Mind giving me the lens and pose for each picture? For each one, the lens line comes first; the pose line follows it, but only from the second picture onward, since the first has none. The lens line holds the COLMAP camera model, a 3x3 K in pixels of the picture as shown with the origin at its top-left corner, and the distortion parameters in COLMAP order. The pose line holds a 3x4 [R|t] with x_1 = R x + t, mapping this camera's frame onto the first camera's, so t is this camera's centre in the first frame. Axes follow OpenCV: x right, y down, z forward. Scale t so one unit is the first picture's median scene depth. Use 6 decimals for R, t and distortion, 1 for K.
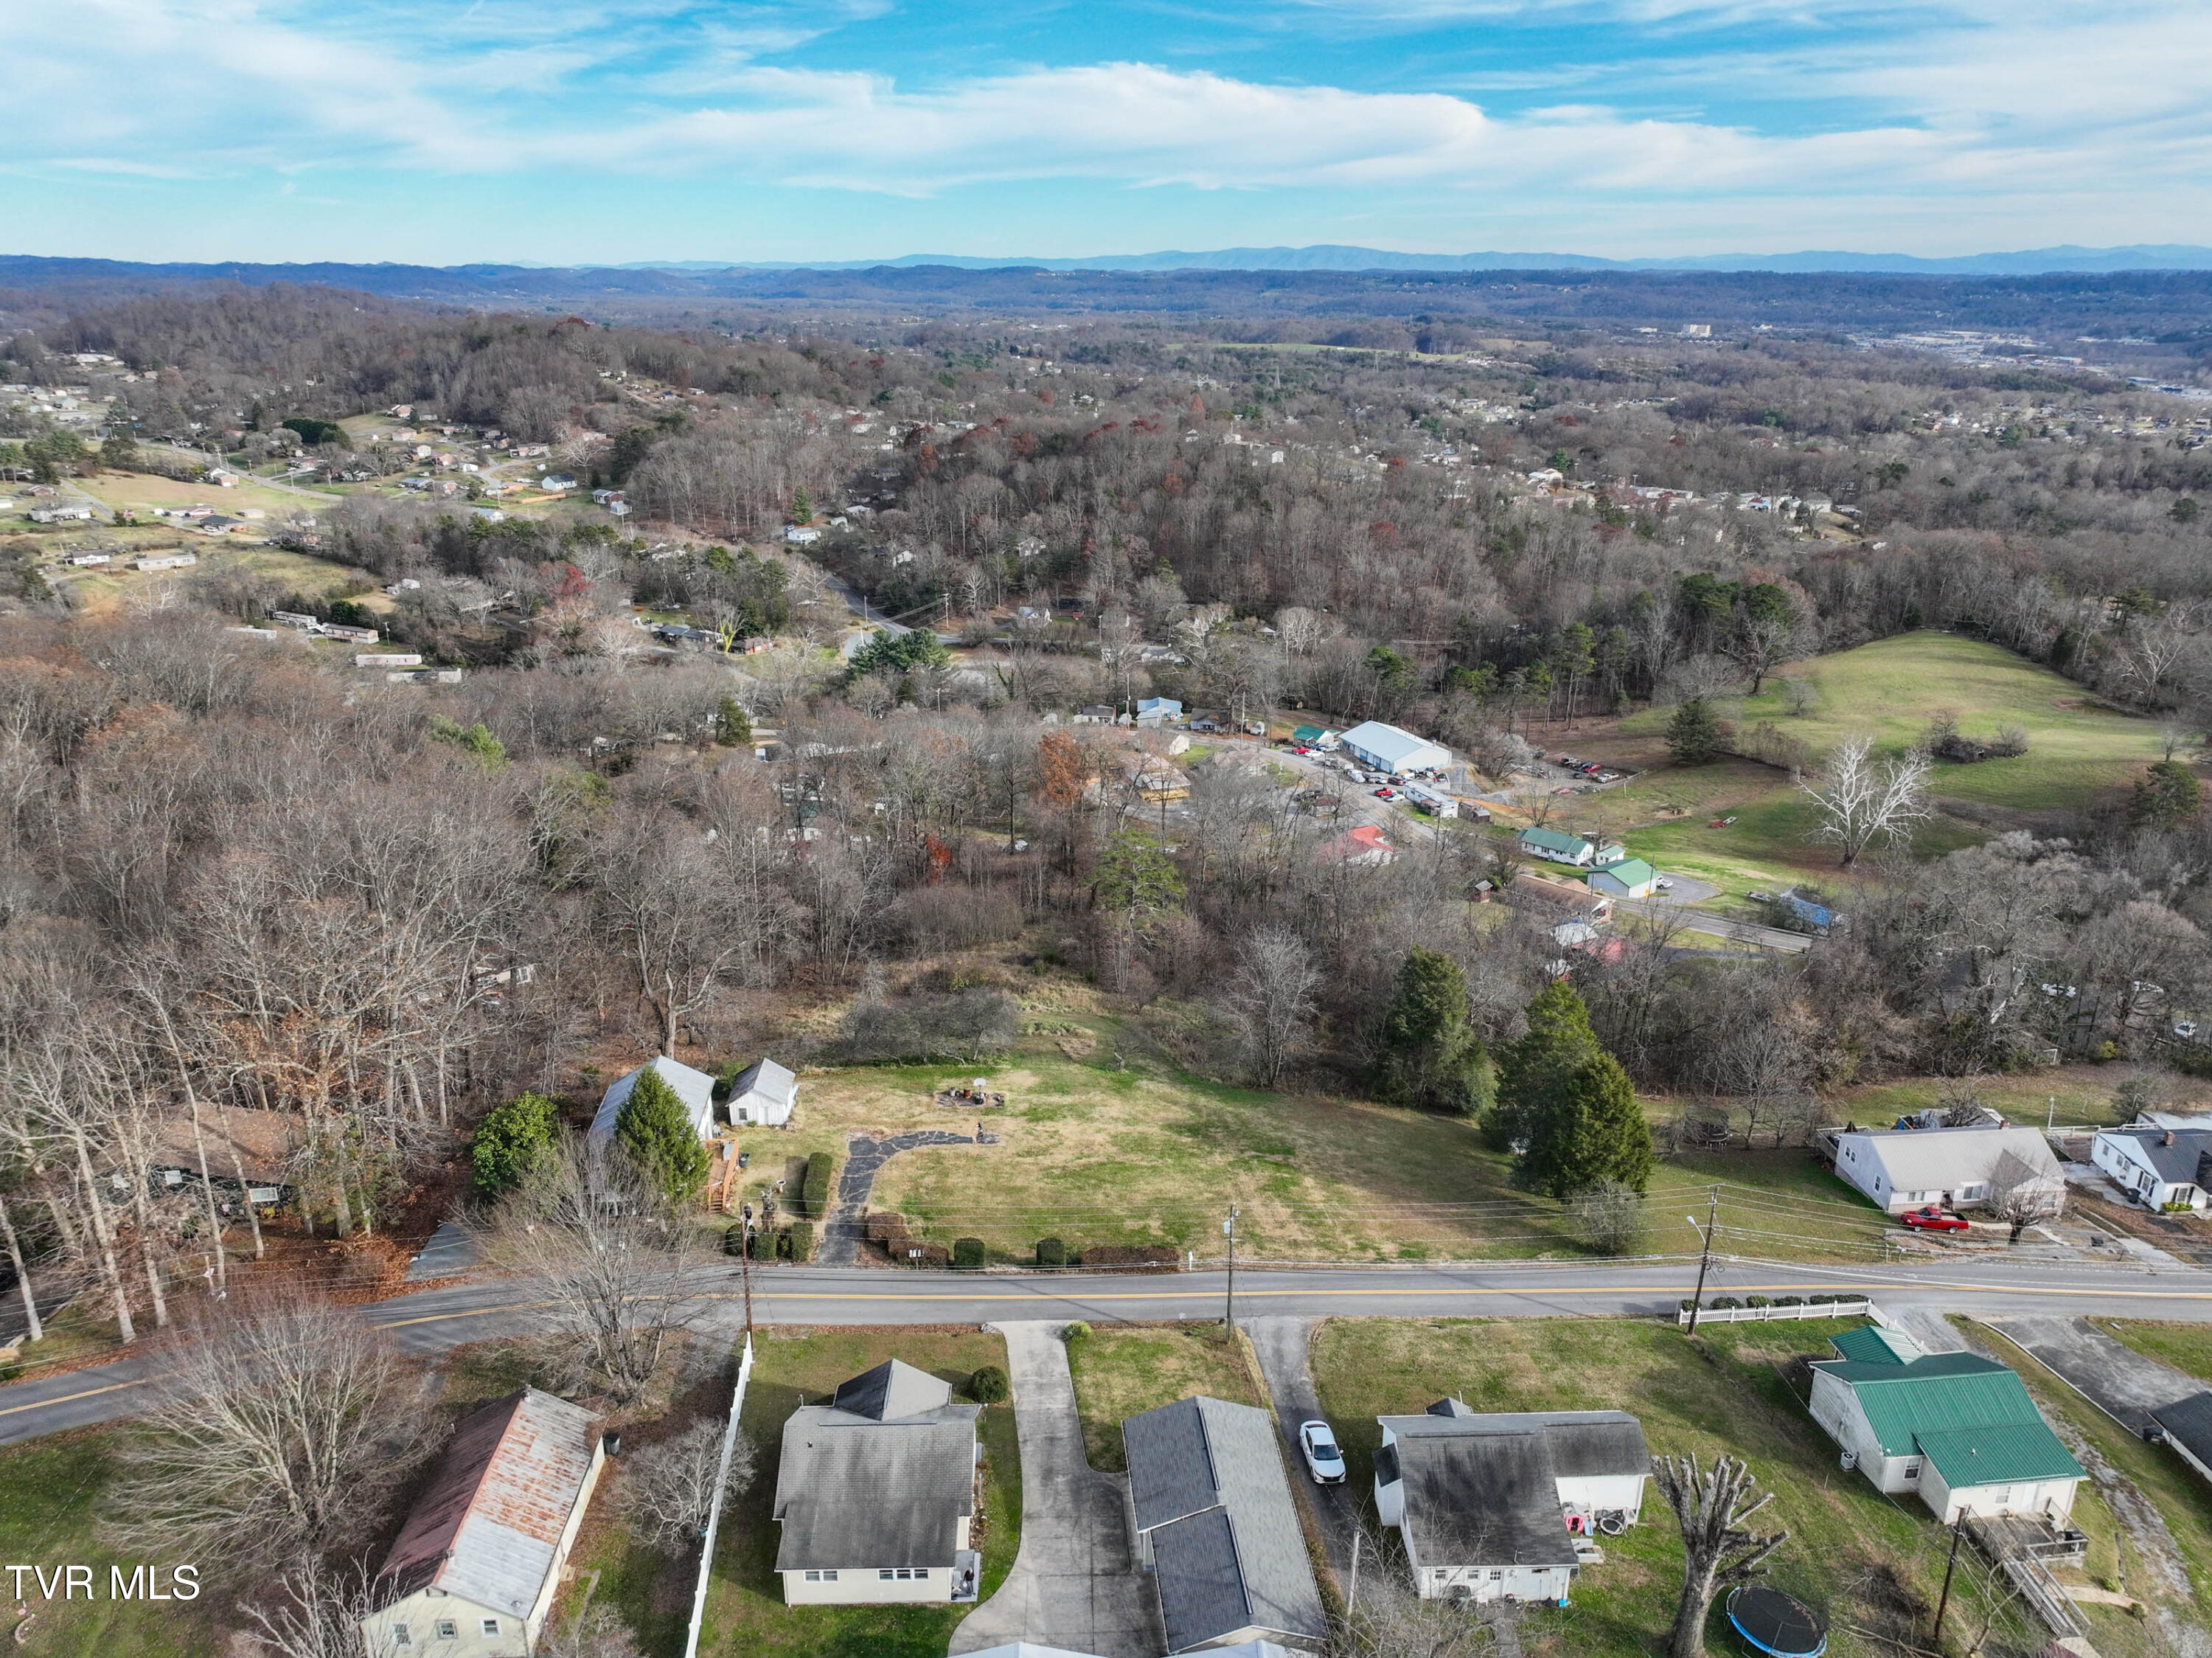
lens RADIAL K [[1552.3, 0, 1110.8], [0, 1552.3, 826.3], [0, 0, 1]] dist [-0.003030, 0.021023]
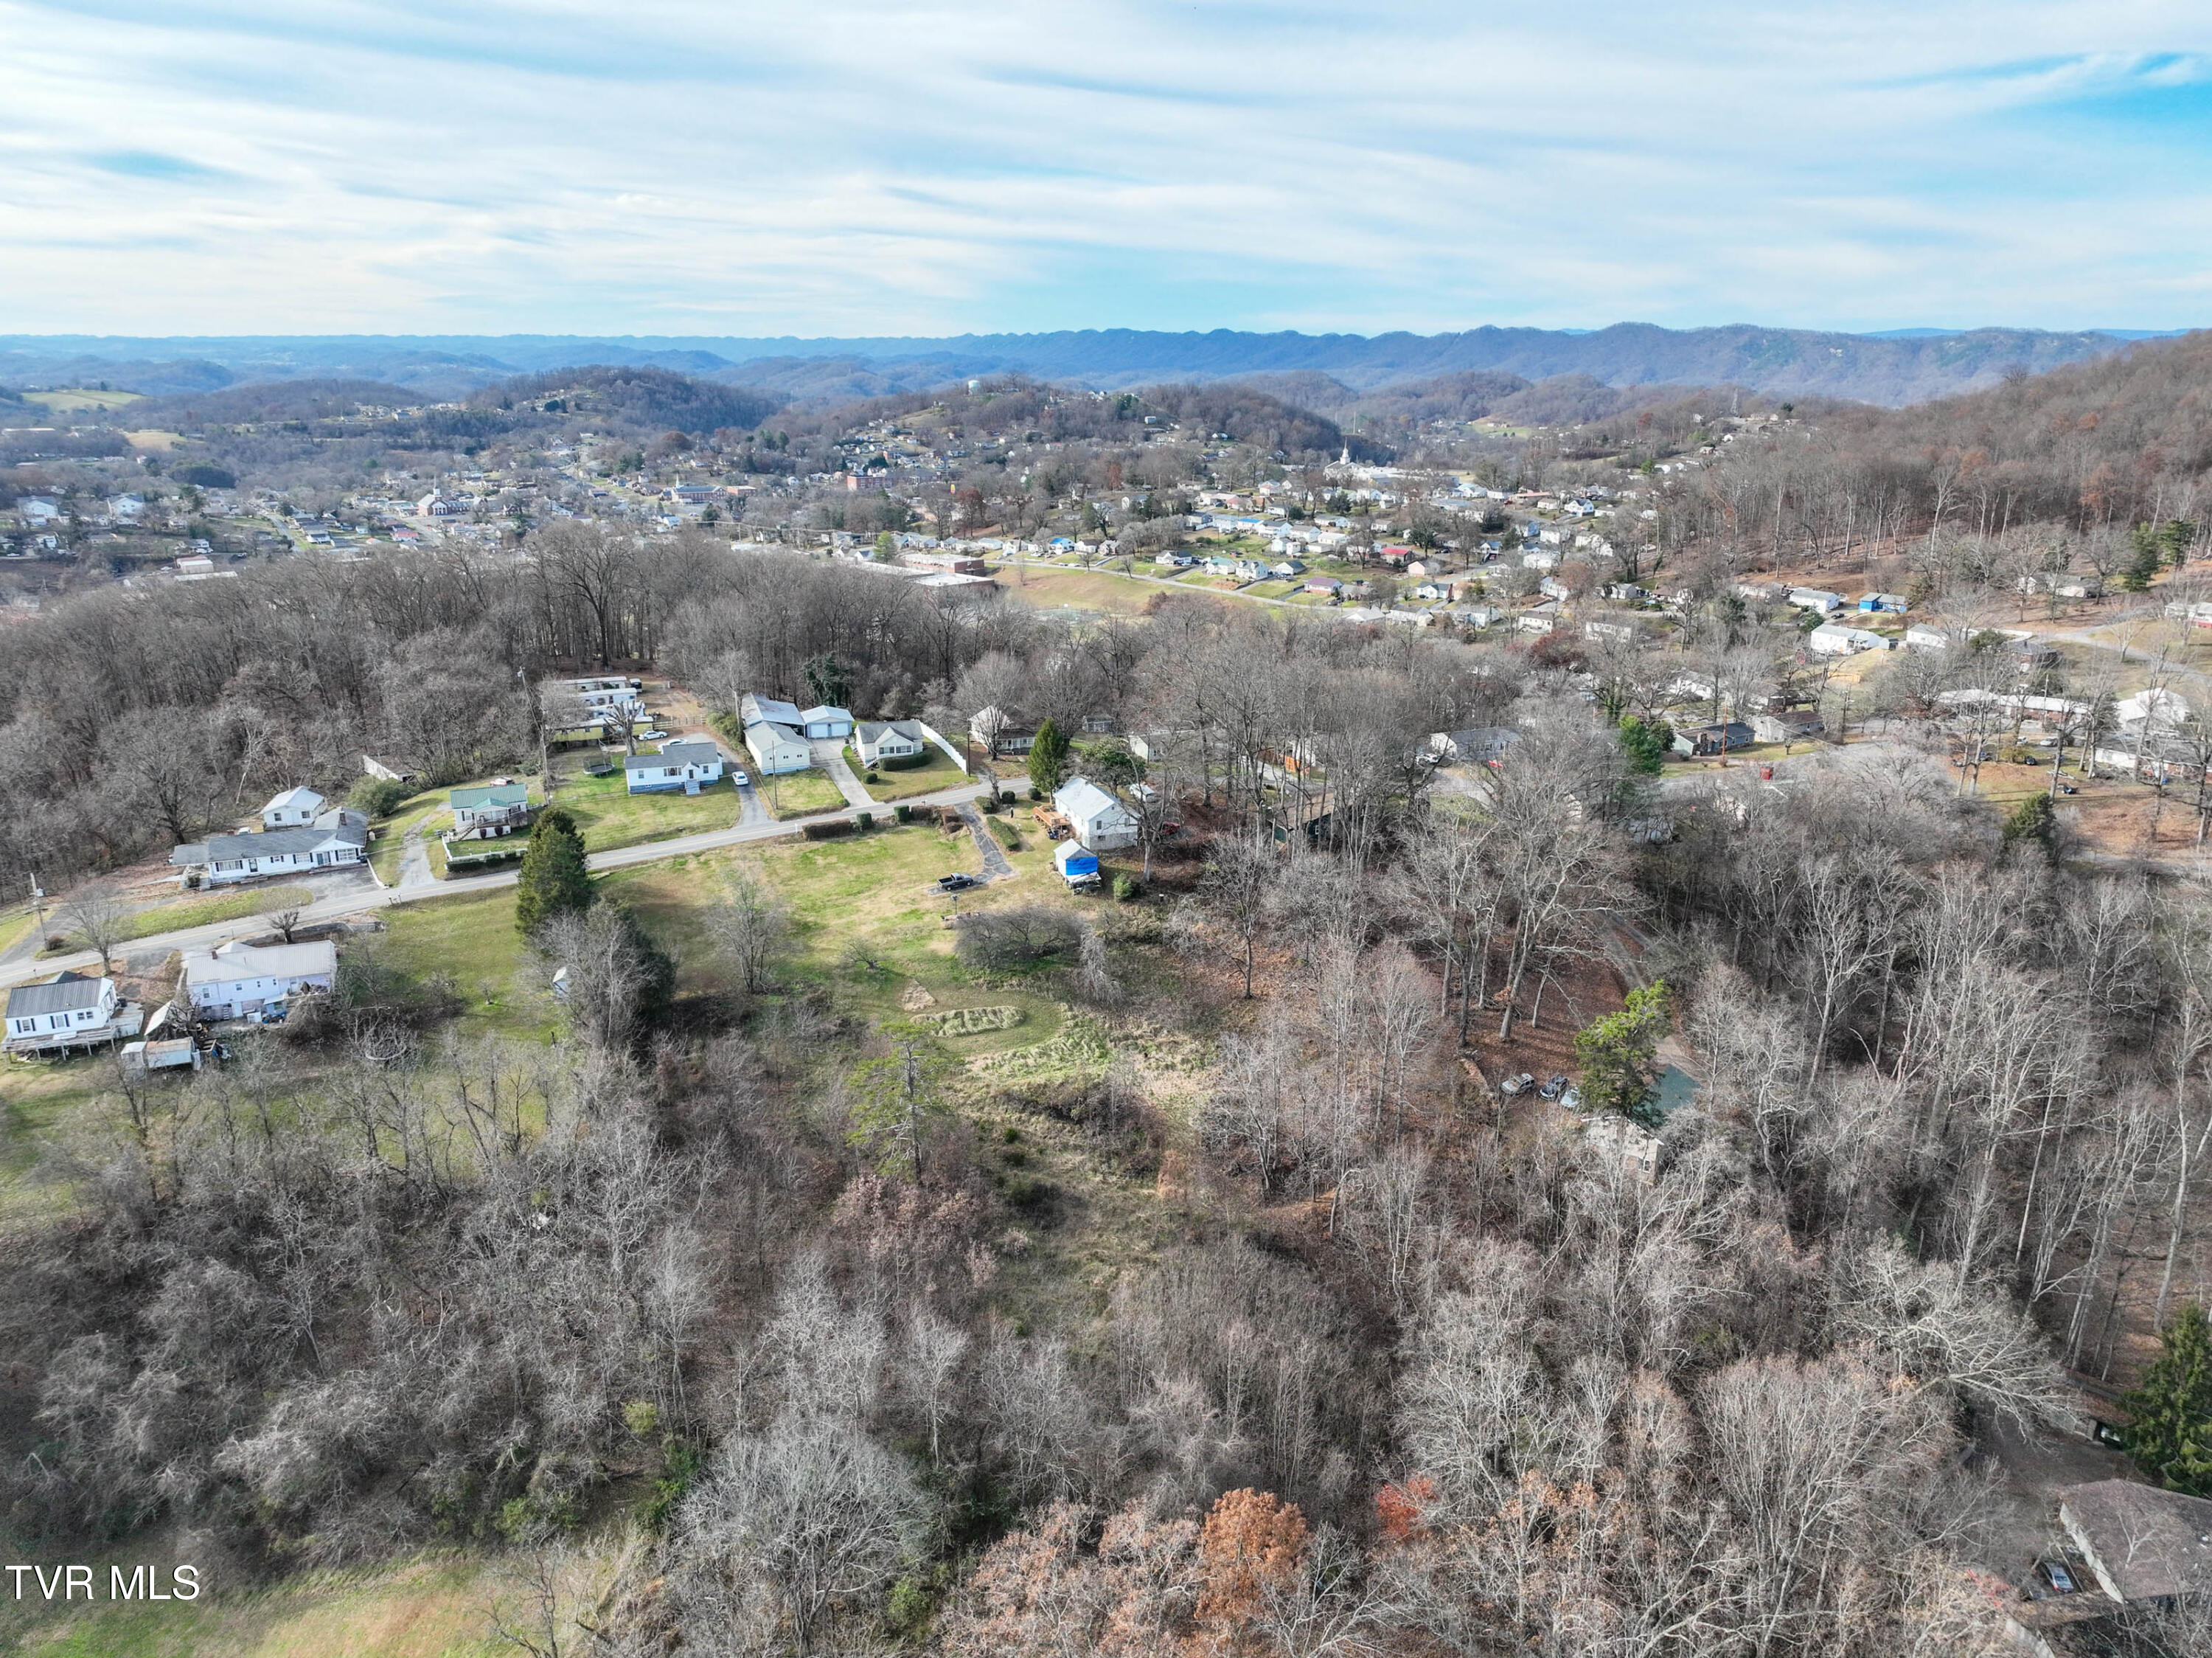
lens RADIAL K [[1552.3, 0, 1118.8], [0, 1552.3, 834.0], [0, 0, 1]] dist [-0.003030, 0.021023]
pose [[-0.957219, 0.080014, -0.278081, 0.028185], [-0.102253, 0.805473, 0.583745, -0.125358], [0.270695, 0.587206, -0.762832, 0.352261]]
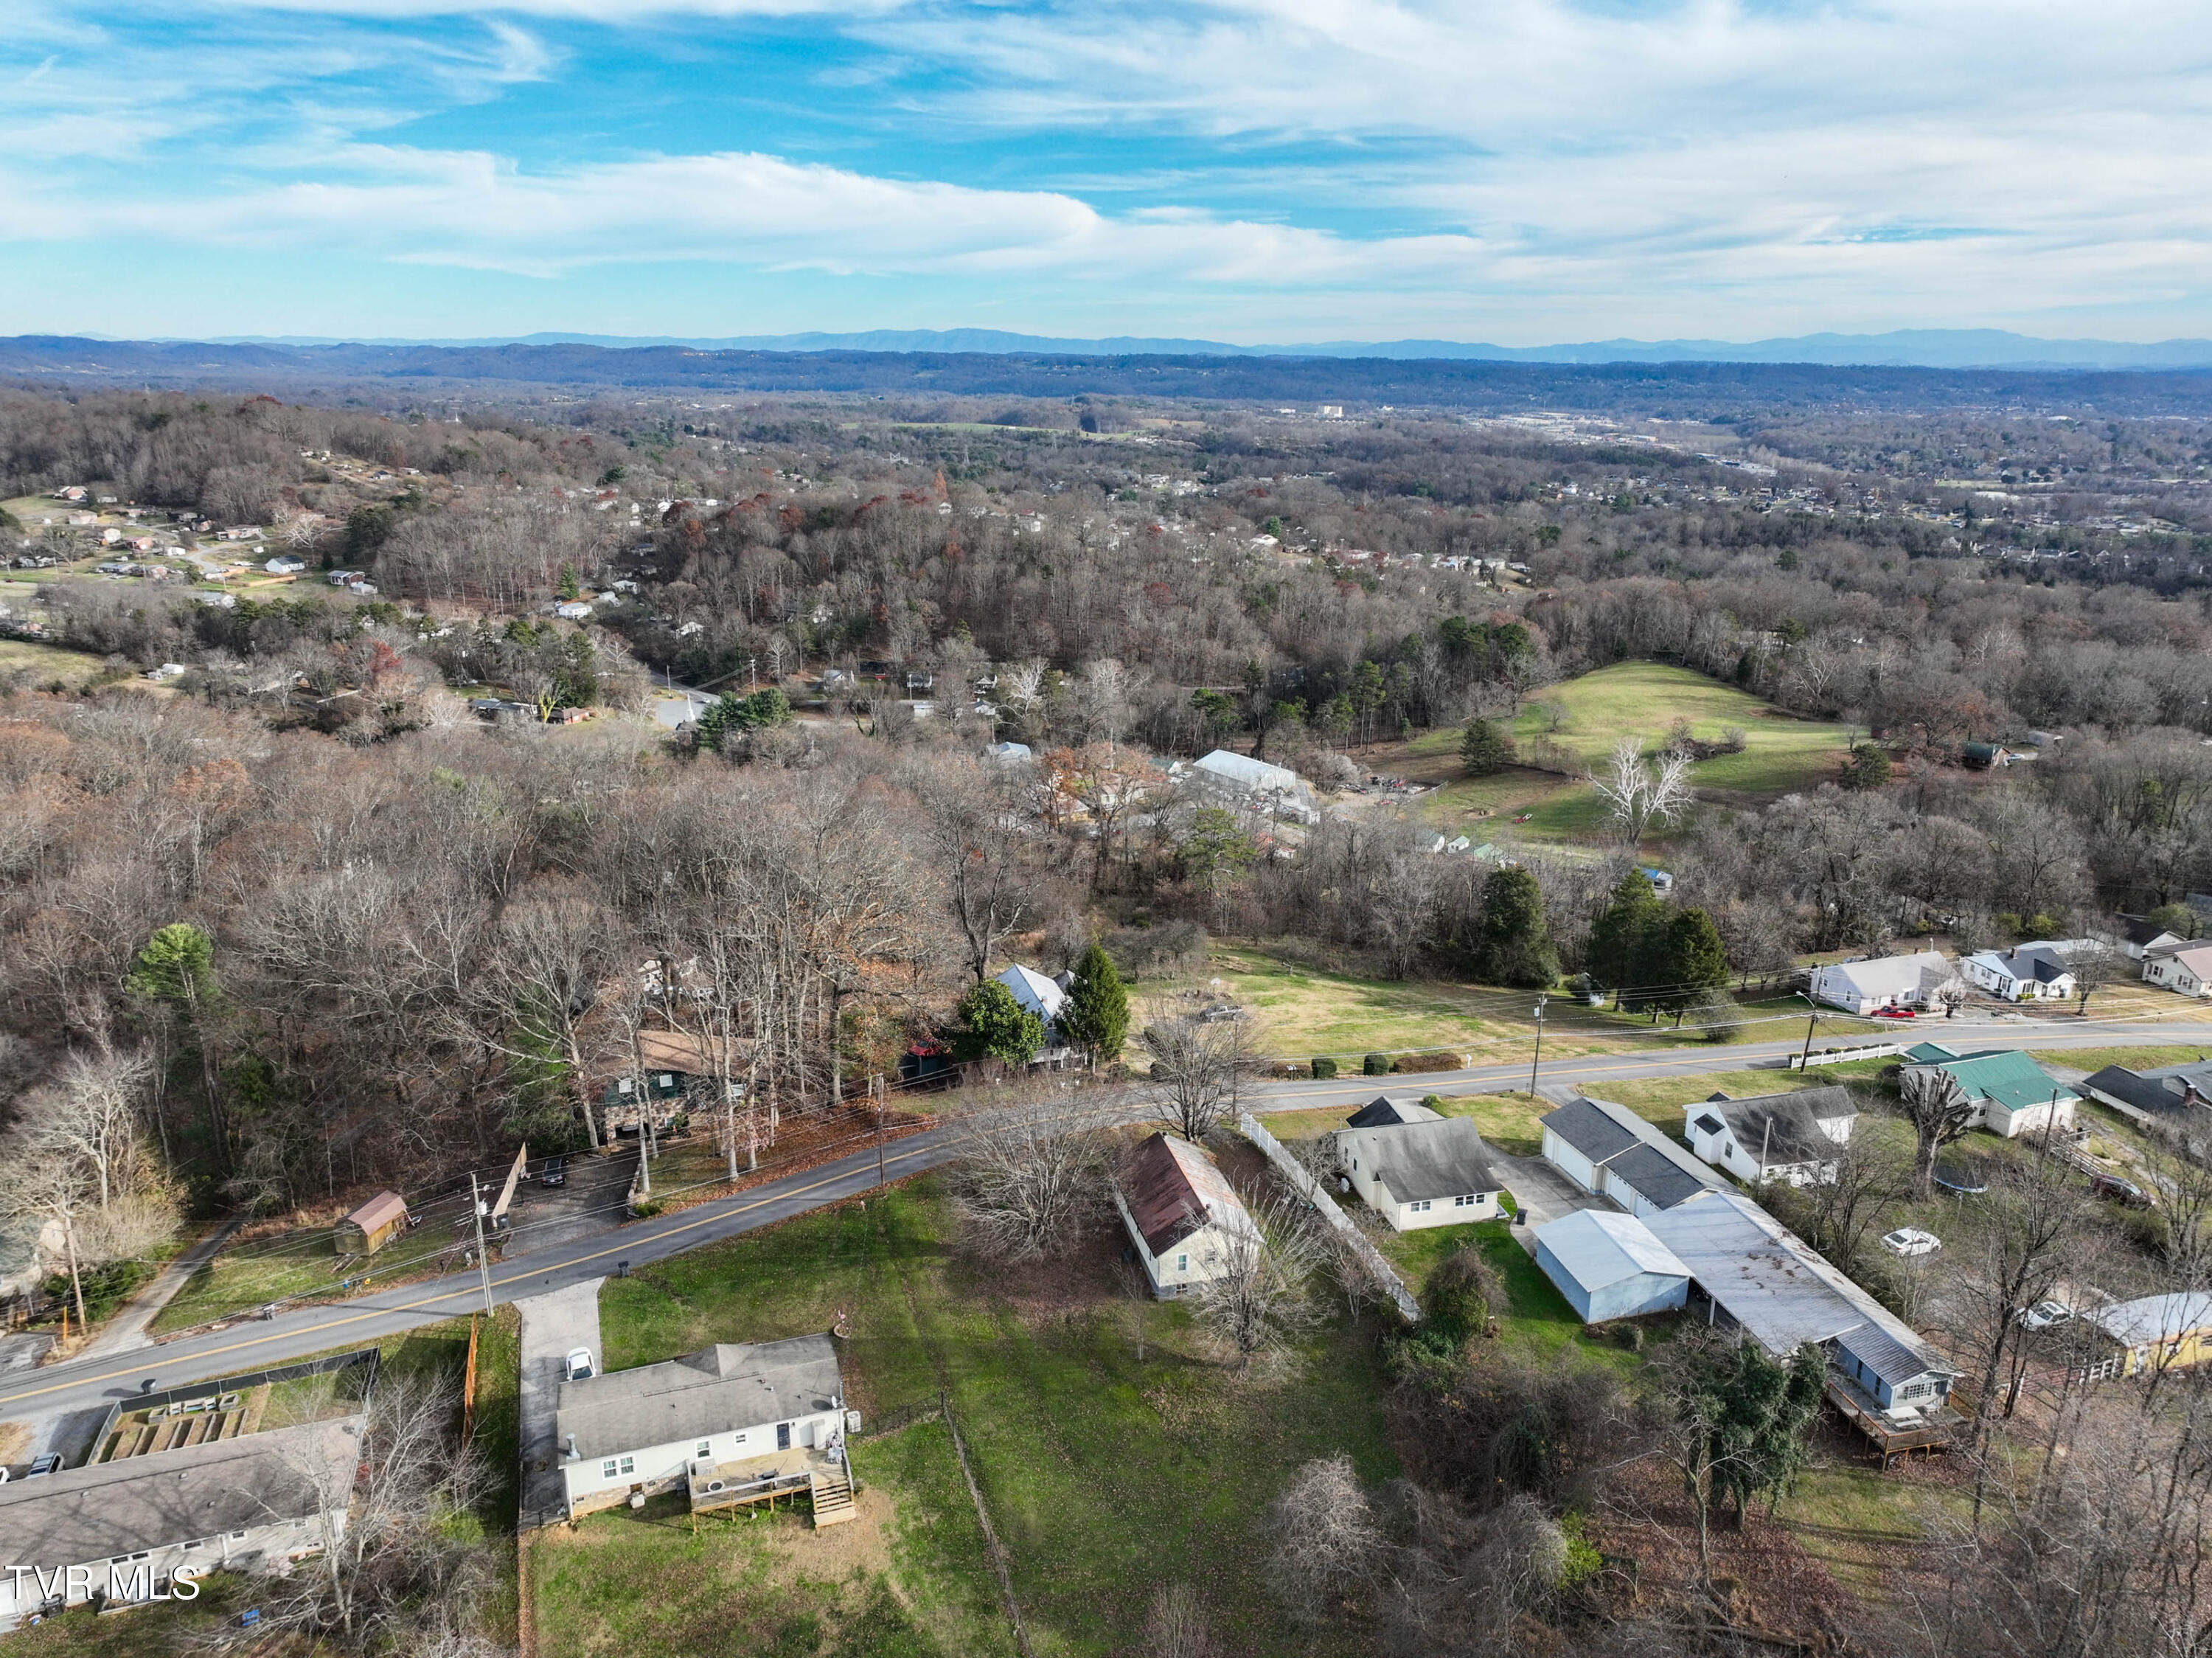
lens RADIAL K [[1552.3, 0, 1110.2], [0, 1552.3, 829.3], [0, 0, 1]] dist [-0.003030, 0.021023]
pose [[0.976367, -0.055131, 0.208968, -0.071560], [0.064649, 0.997146, -0.038987, 0.013833], [-0.206222, 0.051575, 0.977145, -0.041115]]
